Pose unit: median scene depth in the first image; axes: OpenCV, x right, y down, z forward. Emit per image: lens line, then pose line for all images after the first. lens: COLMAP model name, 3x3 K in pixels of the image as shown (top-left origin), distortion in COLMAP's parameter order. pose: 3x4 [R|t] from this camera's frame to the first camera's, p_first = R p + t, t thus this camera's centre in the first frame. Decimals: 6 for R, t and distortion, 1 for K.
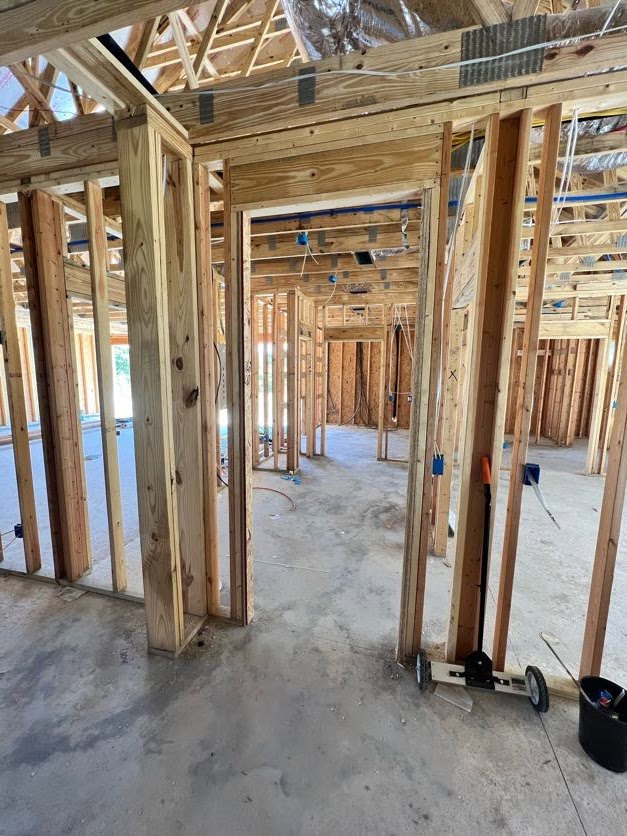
lens RADIAL K [[334.4, 0, 313.5], [0, 334.4, 418.0], [0, 0, 1]] dist [0.000941, -0.000215]
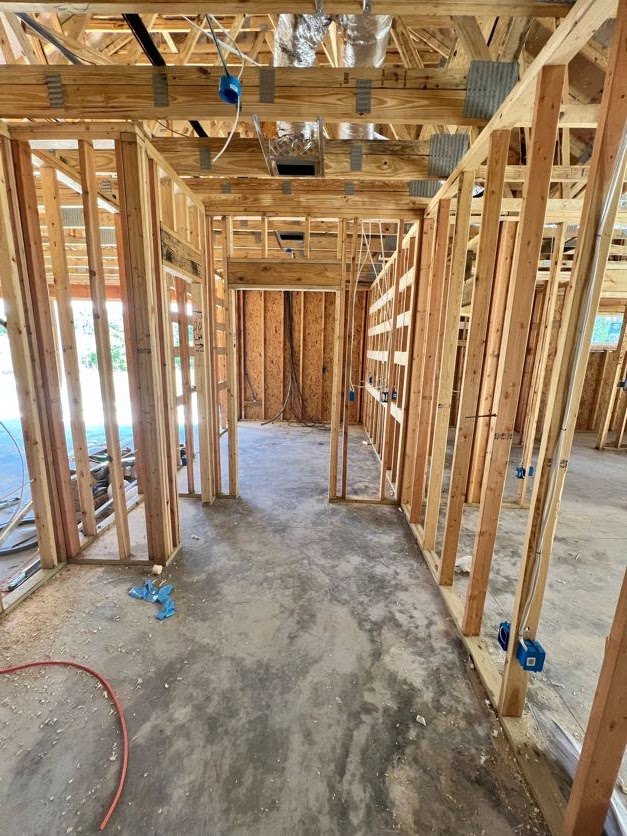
lens RADIAL K [[334.4, 0, 313.5], [0, 334.4, 418.0], [0, 0, 1]] dist [0.000941, -0.000215]
pose [[0.974368, -0.031684, 0.222718, 0.045506], [0.015547, 0.997149, 0.073837, -0.073073], [-0.224422, -0.068482, 0.972083, 0.521734]]
